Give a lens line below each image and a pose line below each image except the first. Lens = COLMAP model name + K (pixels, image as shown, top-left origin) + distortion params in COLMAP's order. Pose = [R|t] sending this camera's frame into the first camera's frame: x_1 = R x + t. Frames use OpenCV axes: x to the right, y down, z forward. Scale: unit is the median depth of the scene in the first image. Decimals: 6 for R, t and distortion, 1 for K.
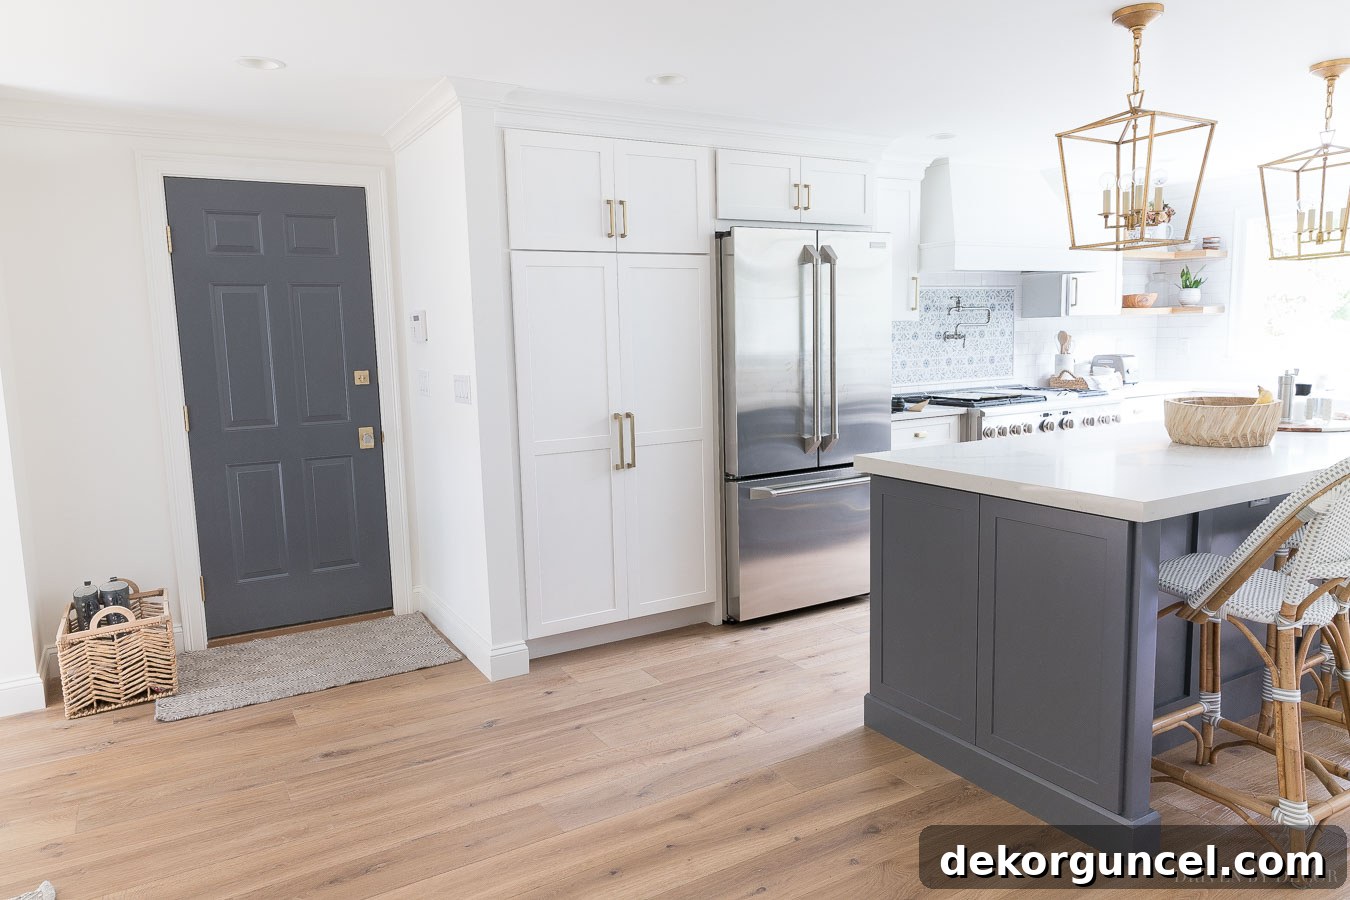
lens RADIAL K [[898.1, 0, 674.7], [0, 898.1, 449.1], [0, 0, 1]] dist [-0.011832, -0.006727]
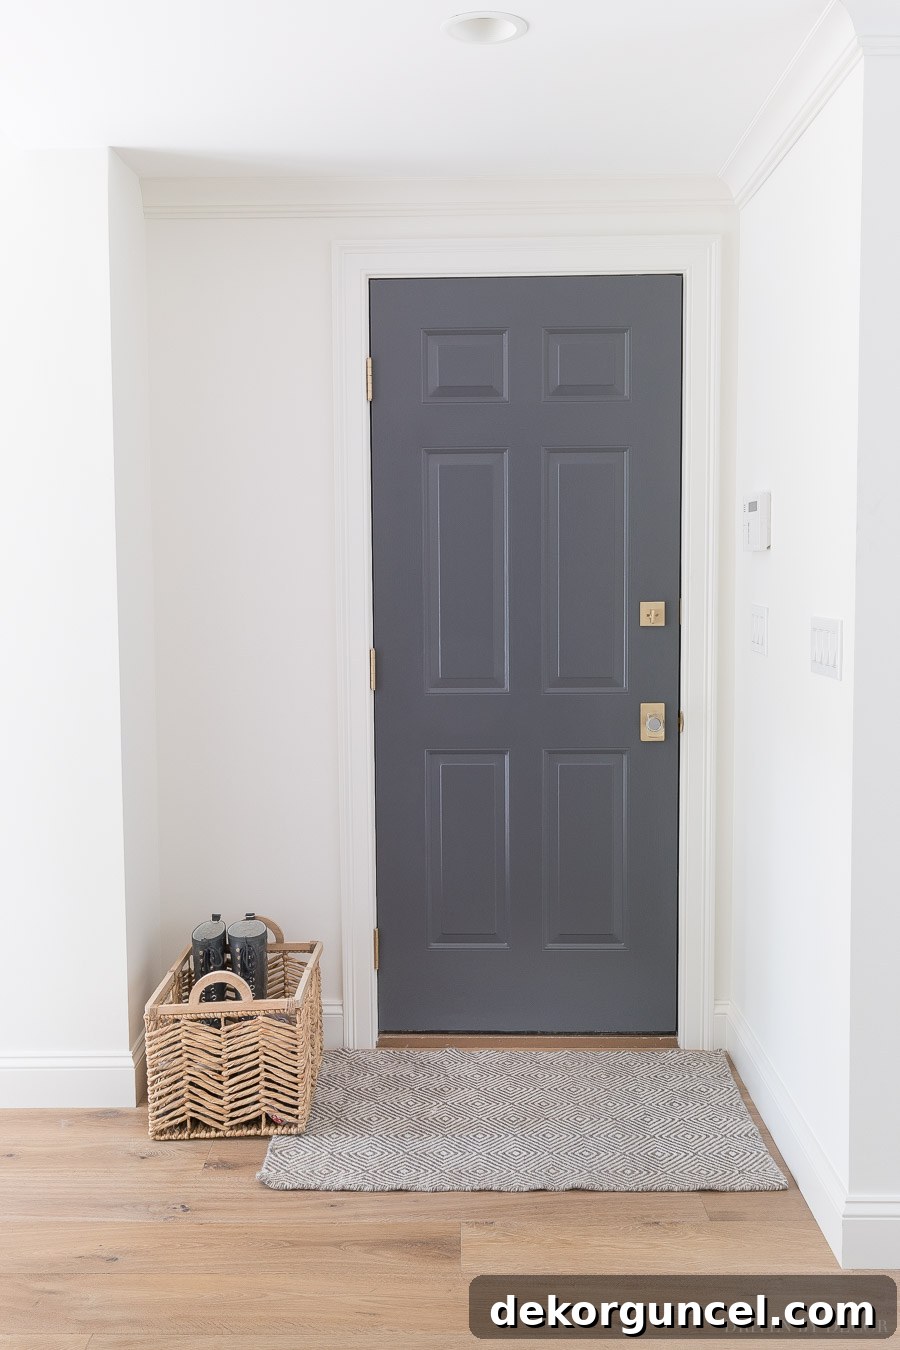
lens RADIAL K [[1327.7, 0, 449.4], [0, 1327.7, 672.8], [0, 0, 1]] dist [0.015743, 0.000000]
pose [[0.861783, 0.061312, -0.503559, -0.045161], [-0.078190, 0.996861, -0.012439, -0.026759], [0.501216, 0.050094, 0.863871, 0.258482]]
